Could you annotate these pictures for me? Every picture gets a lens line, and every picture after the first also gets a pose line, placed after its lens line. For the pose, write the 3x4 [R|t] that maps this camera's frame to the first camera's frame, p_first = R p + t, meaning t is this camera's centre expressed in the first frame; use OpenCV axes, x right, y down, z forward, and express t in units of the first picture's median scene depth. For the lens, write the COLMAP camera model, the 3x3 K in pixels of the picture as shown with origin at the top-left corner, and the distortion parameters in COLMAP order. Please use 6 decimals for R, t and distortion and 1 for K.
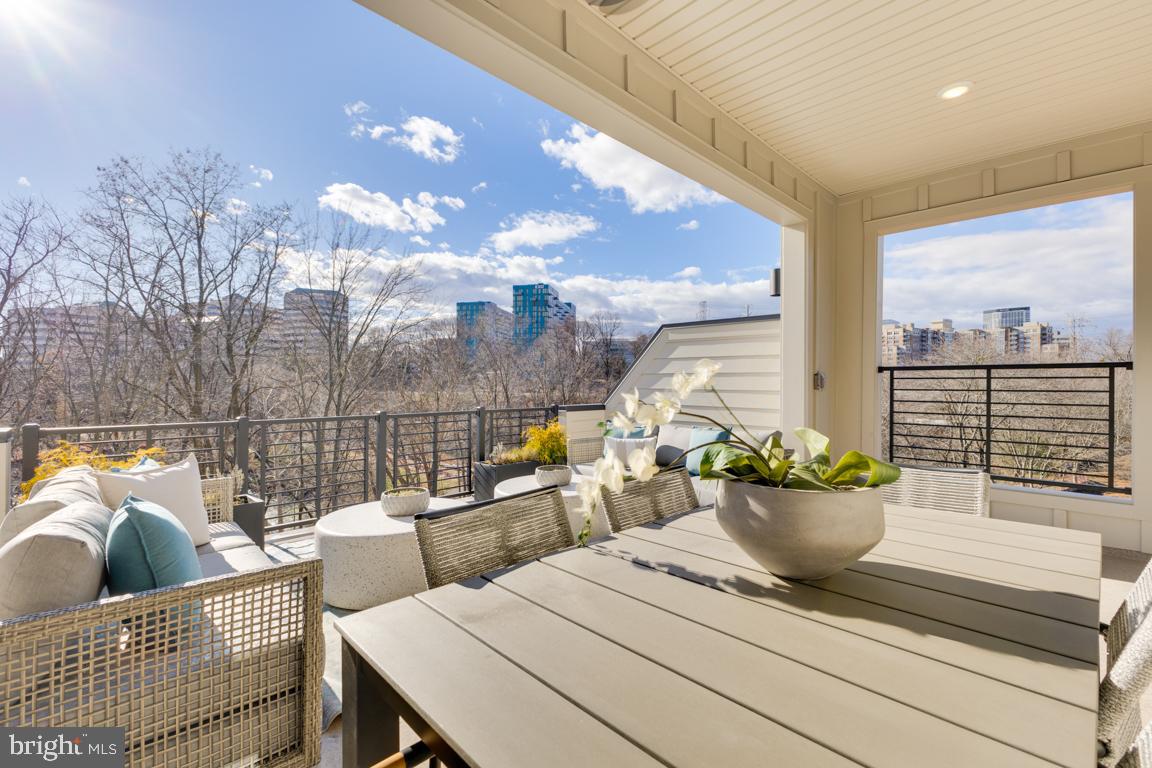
lens RADIAL K [[497.1, 0, 571.6], [0, 497.1, 389.0], [0, 0, 1]] dist [0.010274, 0.000407]
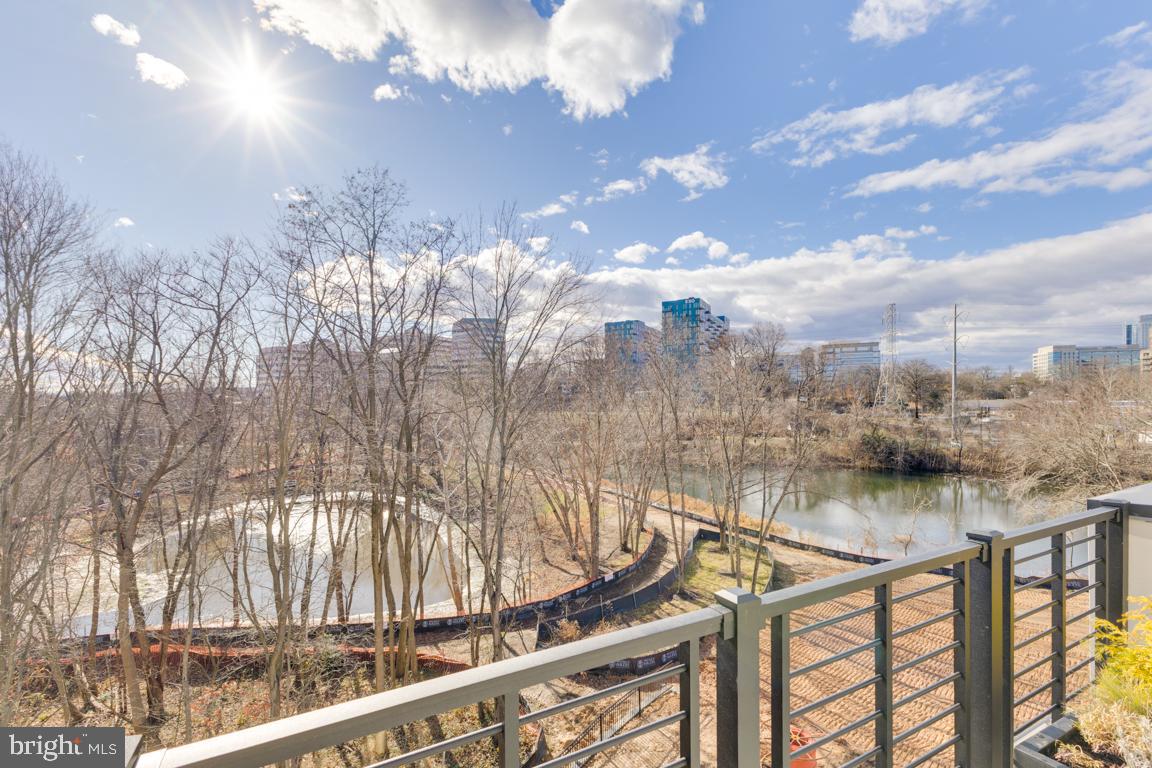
lens RADIAL K [[497.1, 0, 584.1], [0, 497.1, 399.6], [0, 0, 1]] dist [0.010274, 0.000407]
pose [[0.963149, -0.015001, -0.268549, -0.079687], [0.011109, 0.999810, -0.016004, -0.011679], [0.268739, 0.012431, 0.963133, 0.163916]]
